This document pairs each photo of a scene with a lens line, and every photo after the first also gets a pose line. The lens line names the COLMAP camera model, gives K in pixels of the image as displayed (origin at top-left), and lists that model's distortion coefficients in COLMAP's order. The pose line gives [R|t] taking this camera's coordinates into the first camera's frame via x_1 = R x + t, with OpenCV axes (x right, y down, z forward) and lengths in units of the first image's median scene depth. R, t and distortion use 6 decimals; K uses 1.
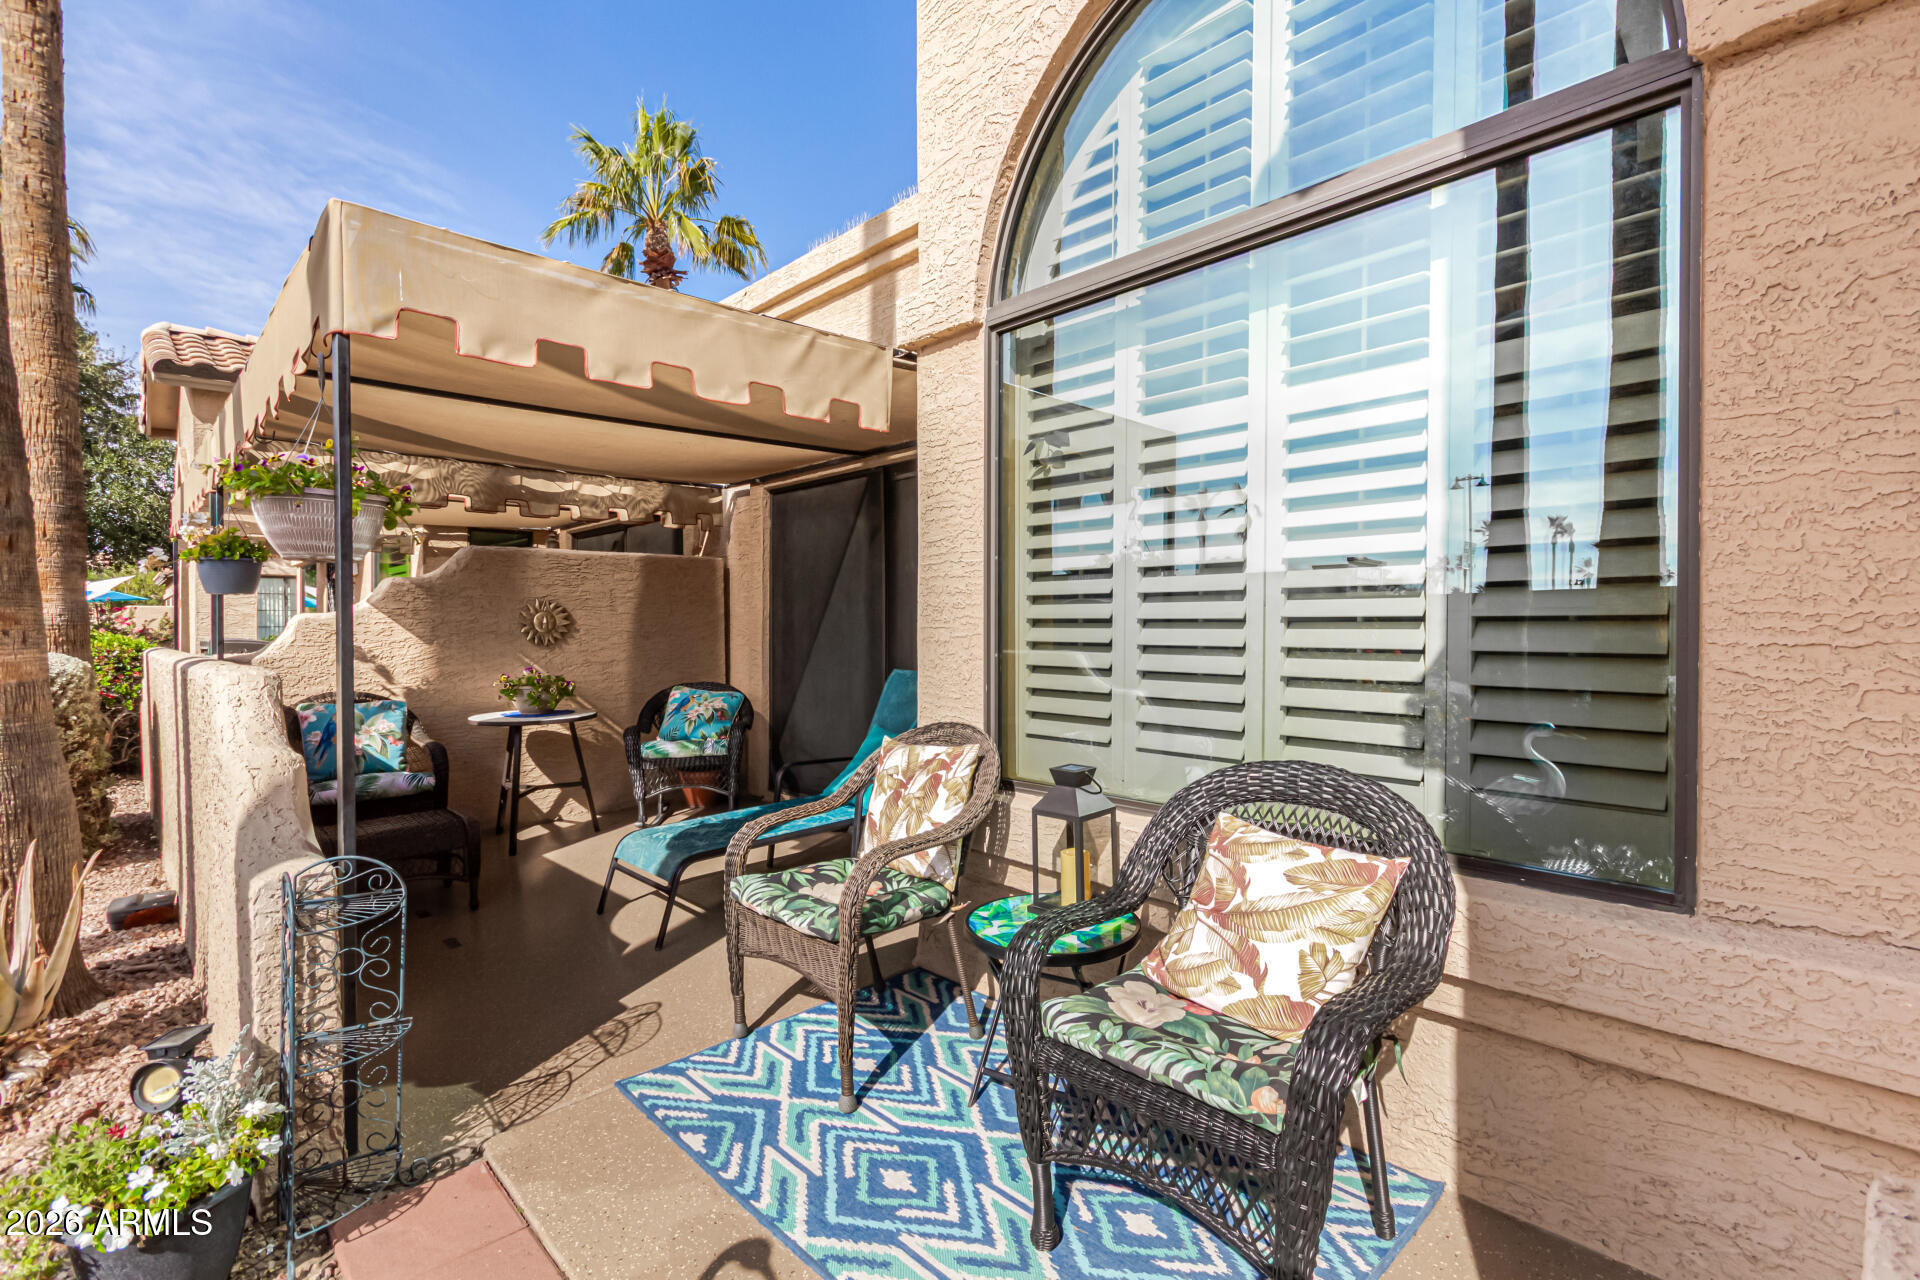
lens RADIAL K [[884.4, 0, 959.9], [0, 884.4, 638.2], [0, 0, 1]] dist [0.003140, 0.000610]
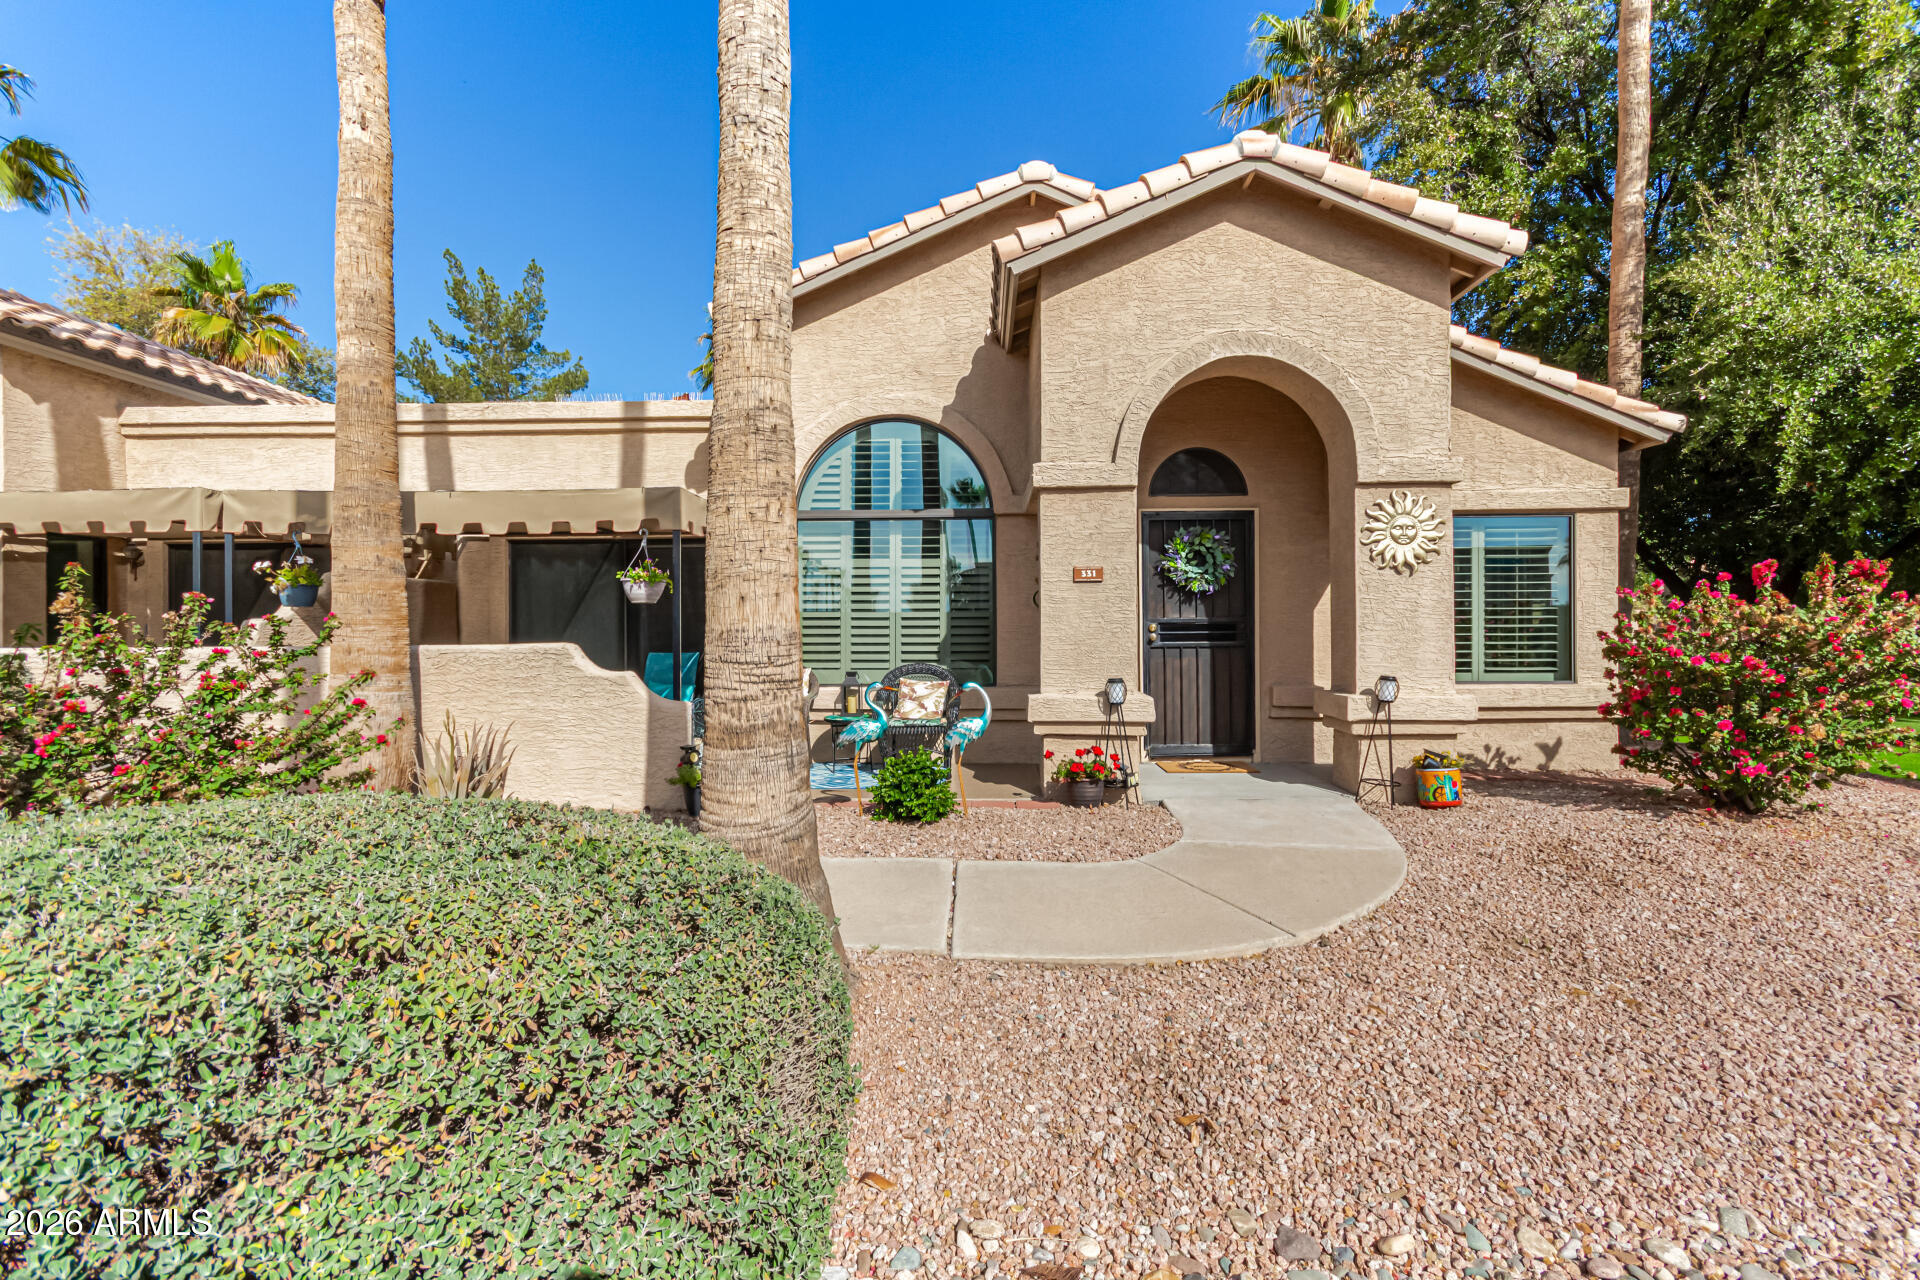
lens RADIAL K [[881.4, 0, 959.9], [0, 881.4, 645.2], [0, 0, 1]] dist [0.002173, 0.001495]
pose [[0.712592, -0.008283, 0.701530, -1.400729], [0.010585, 0.999943, 0.001055, 0.036177], [-0.701499, 0.006674, 0.712639, -1.199396]]
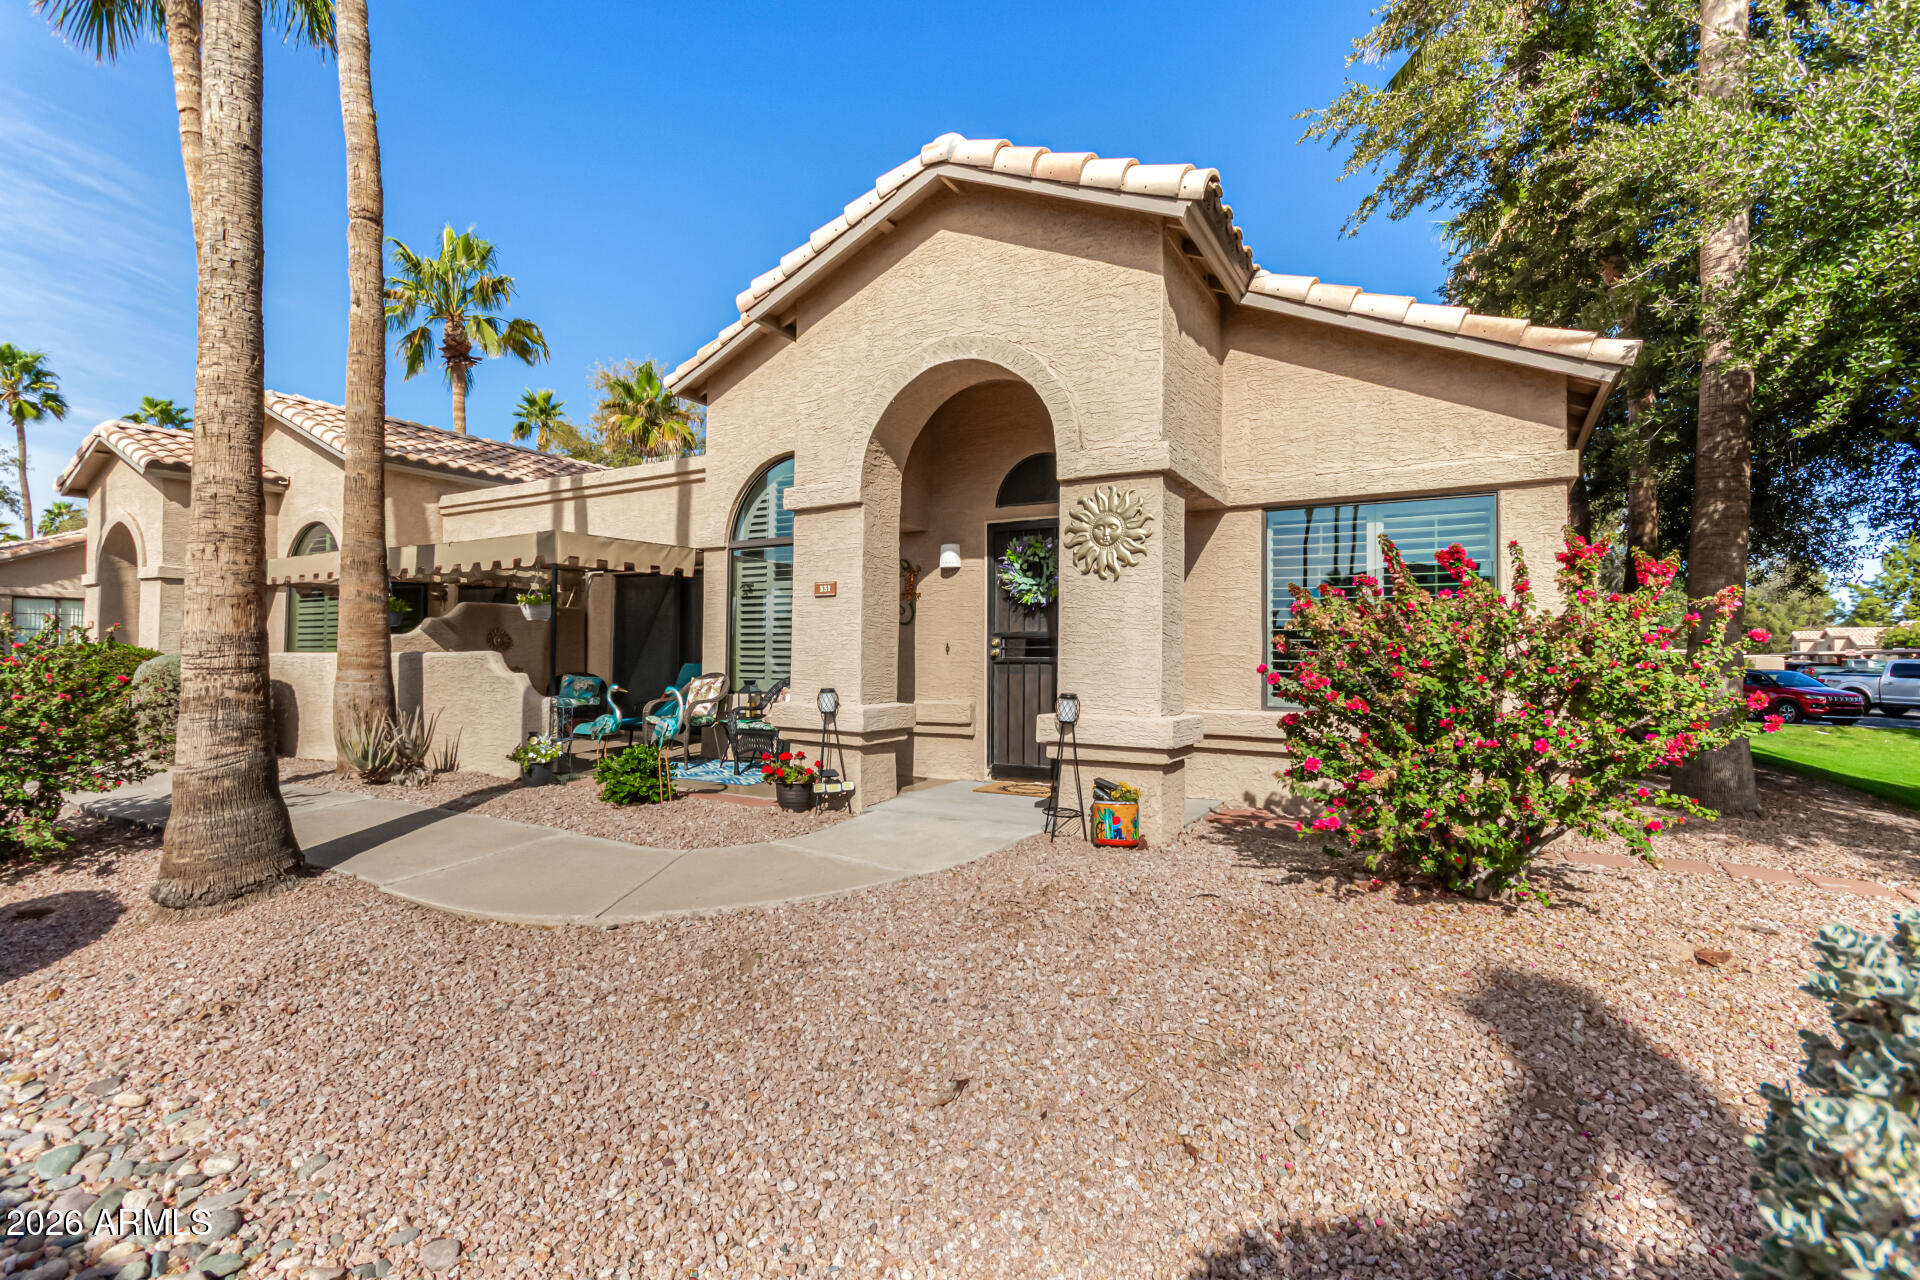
lens RADIAL K [[884.4, 0, 959.9], [0, 884.4, 638.2], [0, 0, 1]] dist [0.003140, 0.000610]
pose [[0.960540, 0.015652, 0.277703, -0.043565], [-0.005989, 0.999348, -0.035610, 0.071406], [-0.278079, 0.032542, 0.960007, -2.100696]]
